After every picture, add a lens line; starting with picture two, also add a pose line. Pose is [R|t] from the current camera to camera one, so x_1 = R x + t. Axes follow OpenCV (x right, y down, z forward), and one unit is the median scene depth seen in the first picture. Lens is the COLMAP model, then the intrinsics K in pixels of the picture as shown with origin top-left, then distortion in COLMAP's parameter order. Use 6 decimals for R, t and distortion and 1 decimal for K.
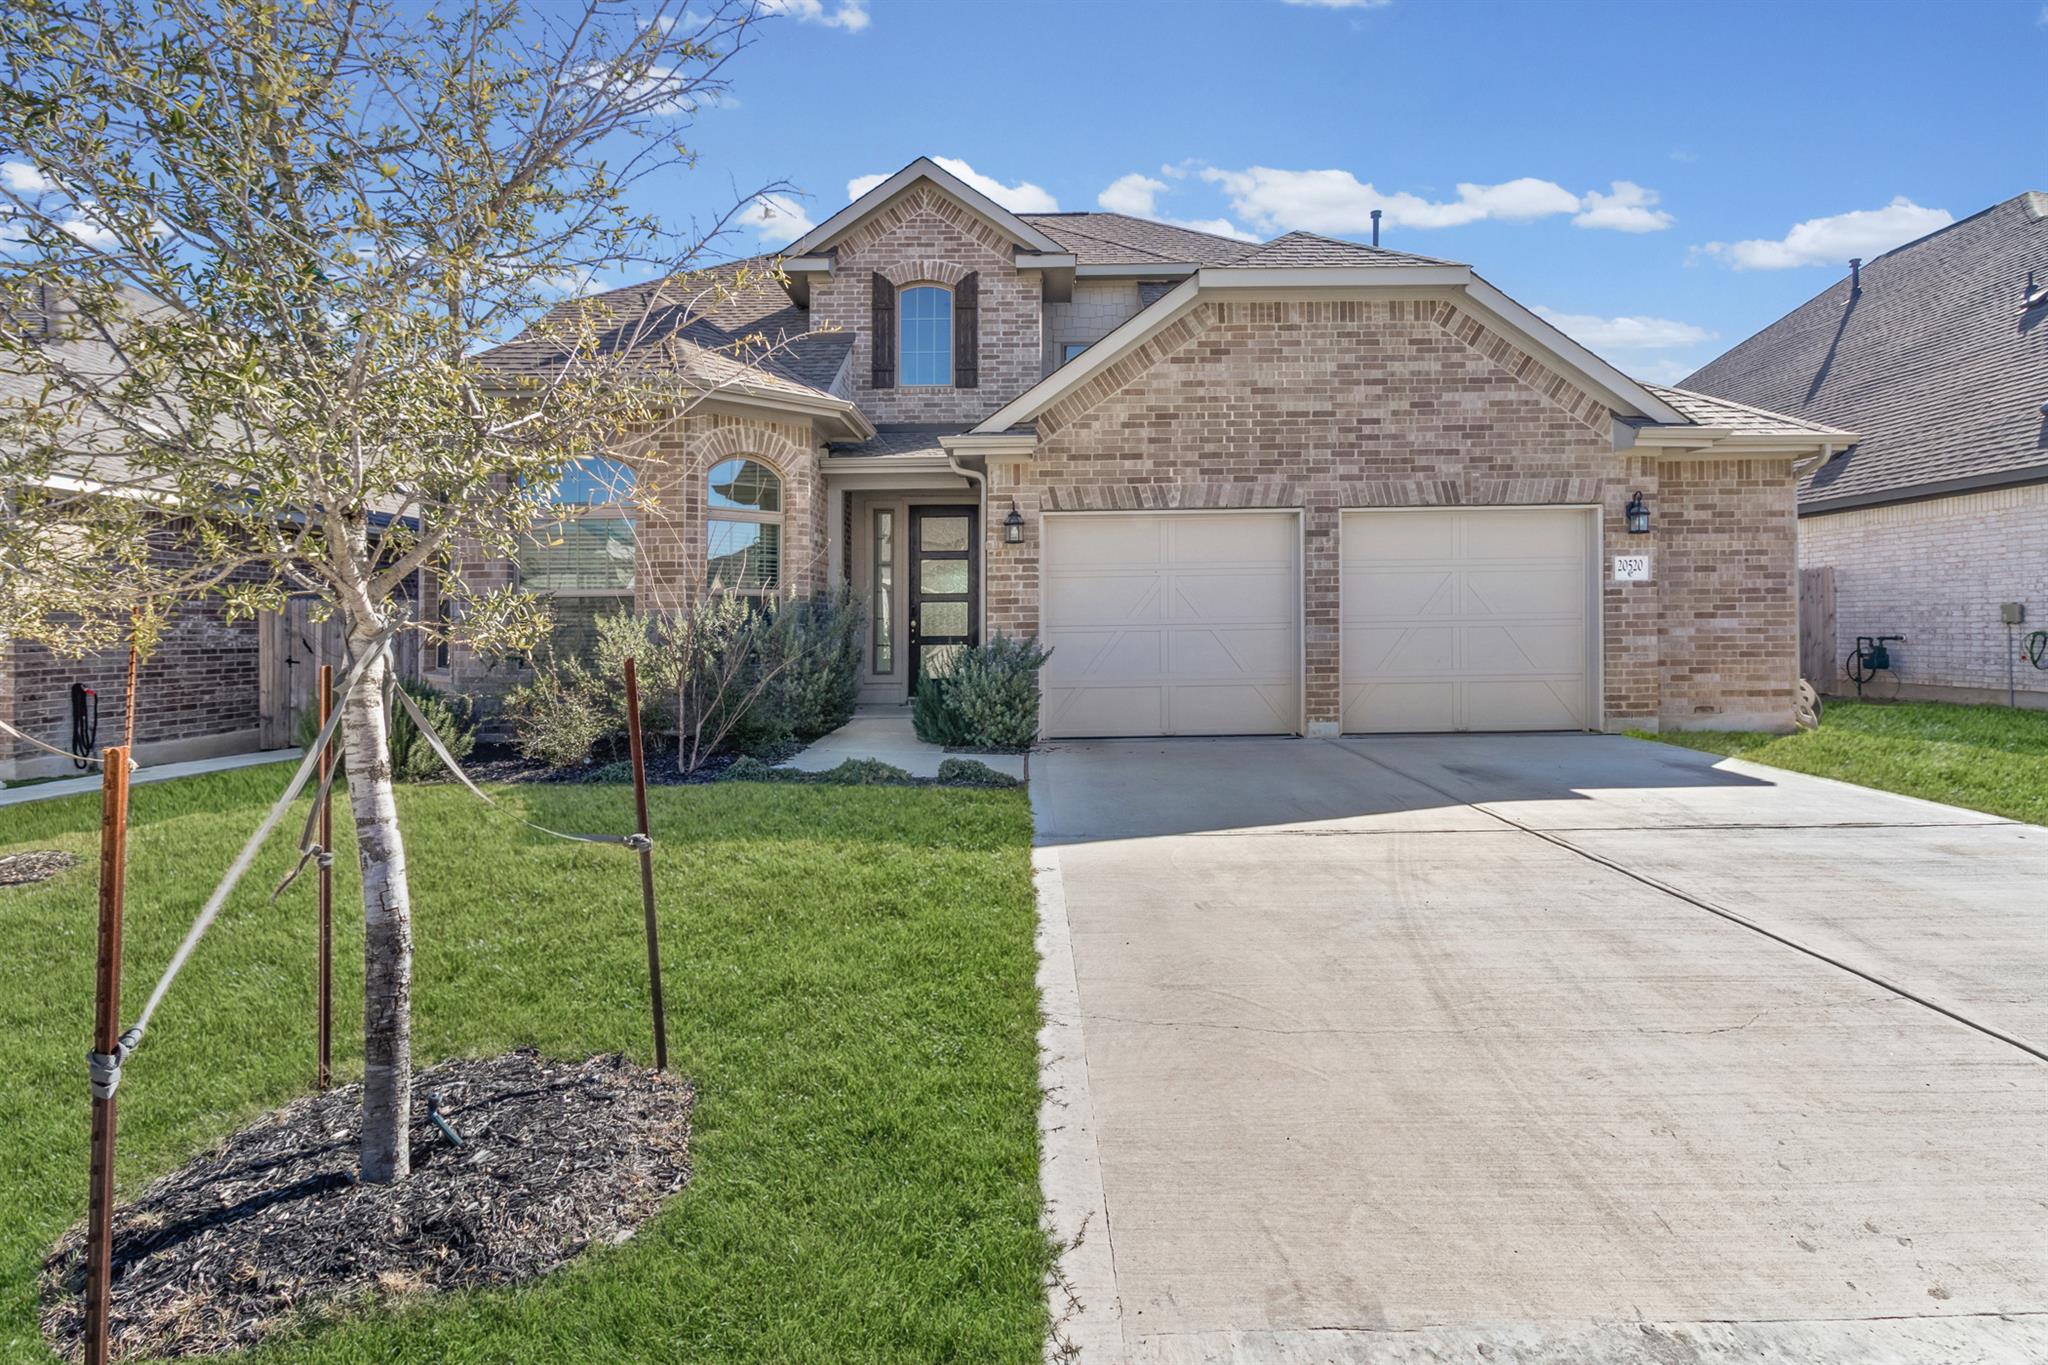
lens RADIAL K [[947.7, 0, 1014.8], [0, 947.7, 679.7], [0, 0, 1]] dist [-0.000789, -0.000088]
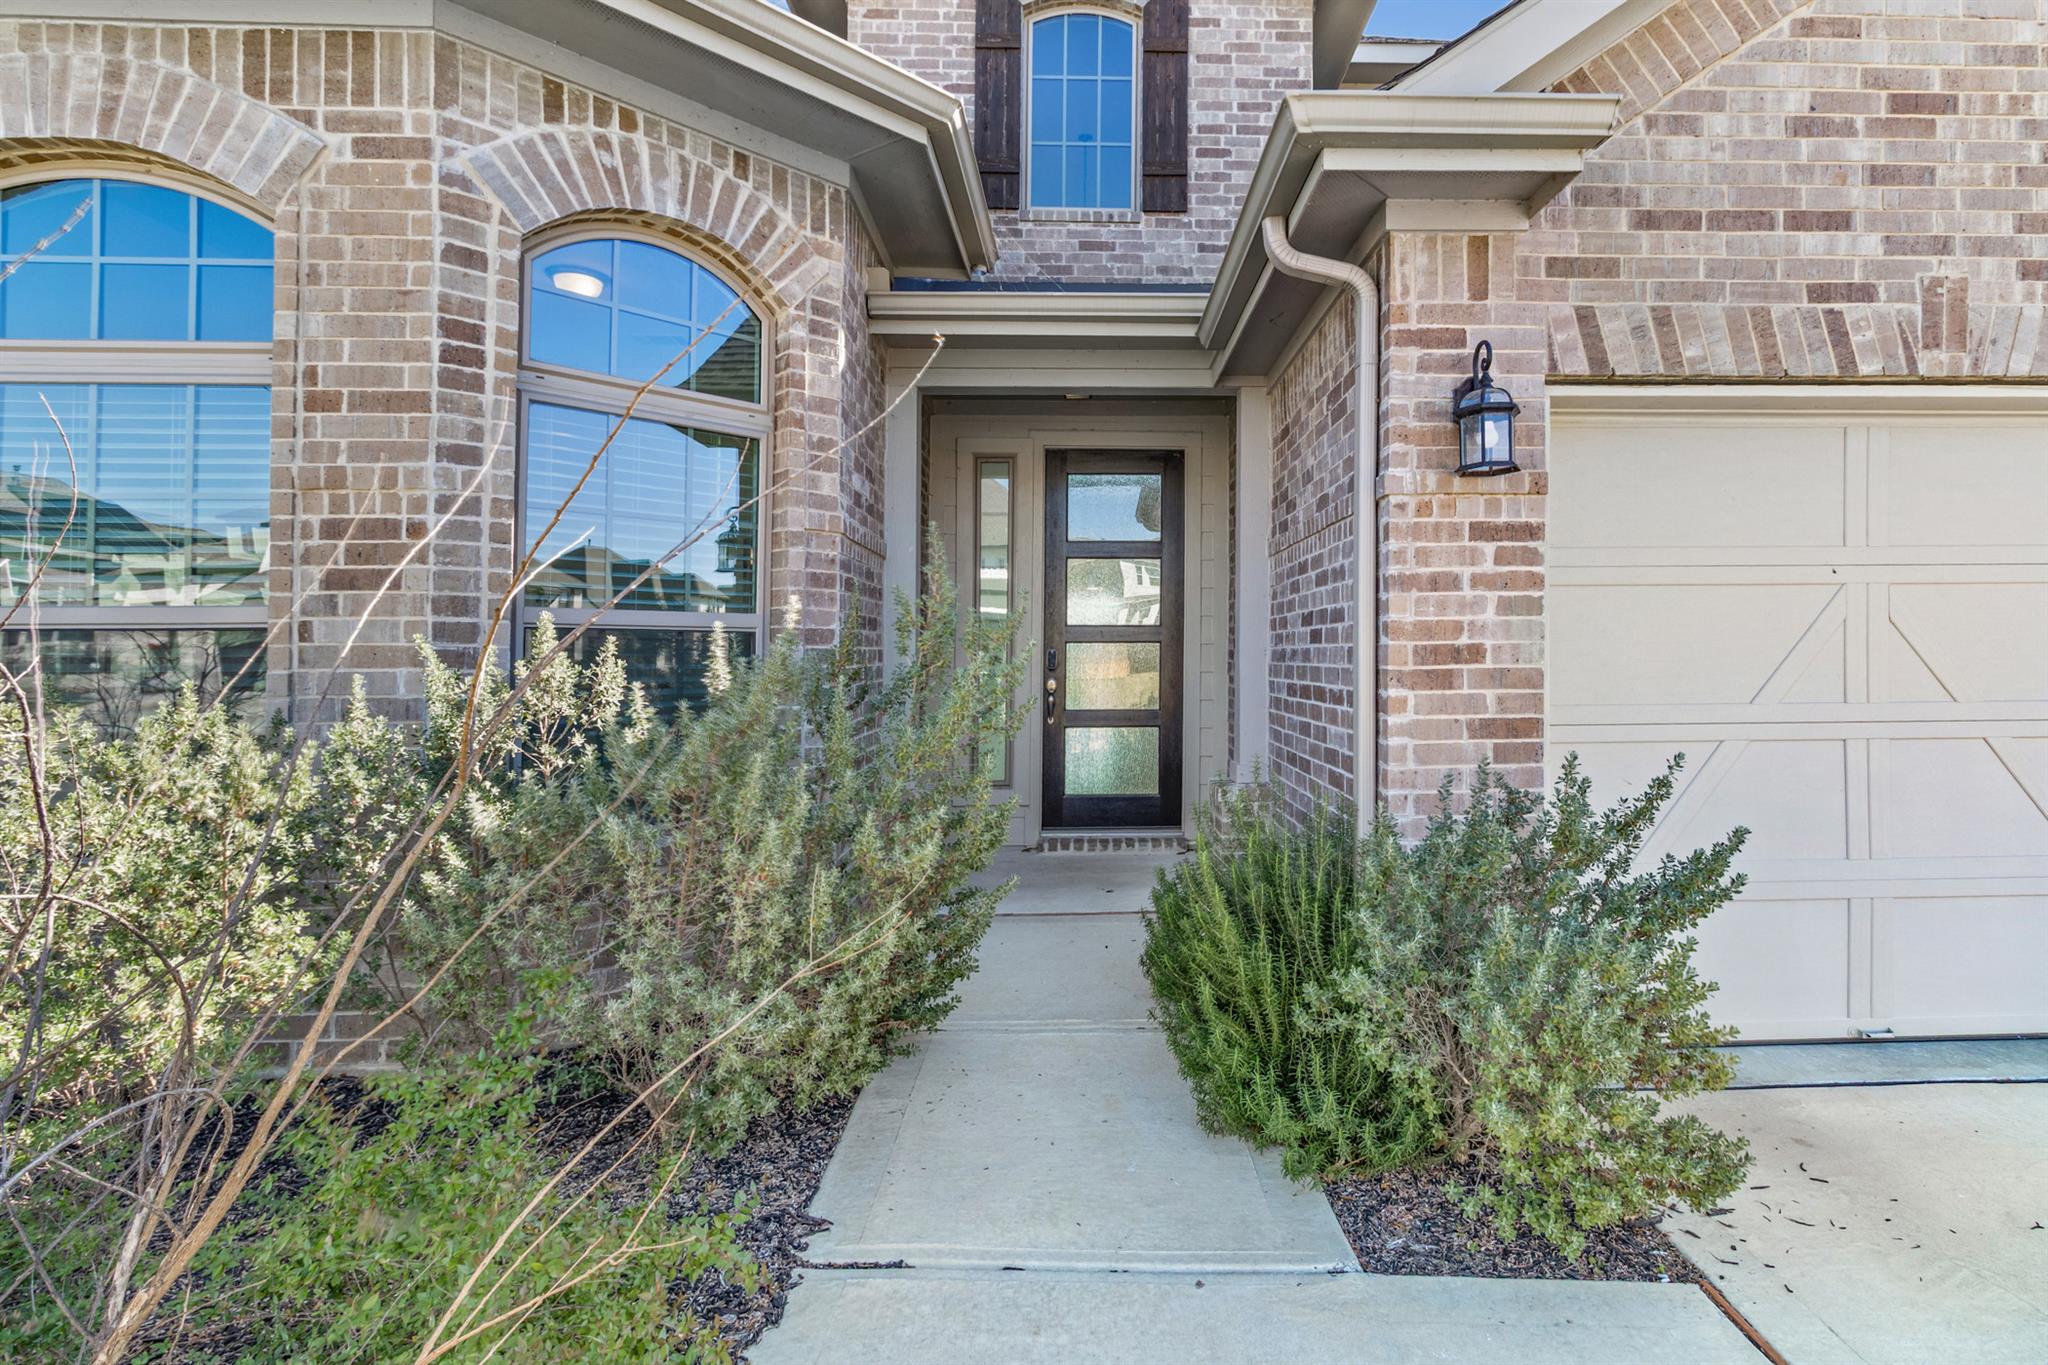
lens RADIAL K [[946.6, 0, 1098.8], [0, 946.6, 689.9], [0, 0, 1]] dist [0.002584, 0.000717]
pose [[0.998929, 0.005023, 0.045987, -0.142445], [-0.004070, 0.999776, -0.020785, -0.062956], [-0.046081, 0.020576, 0.998726, 0.677982]]
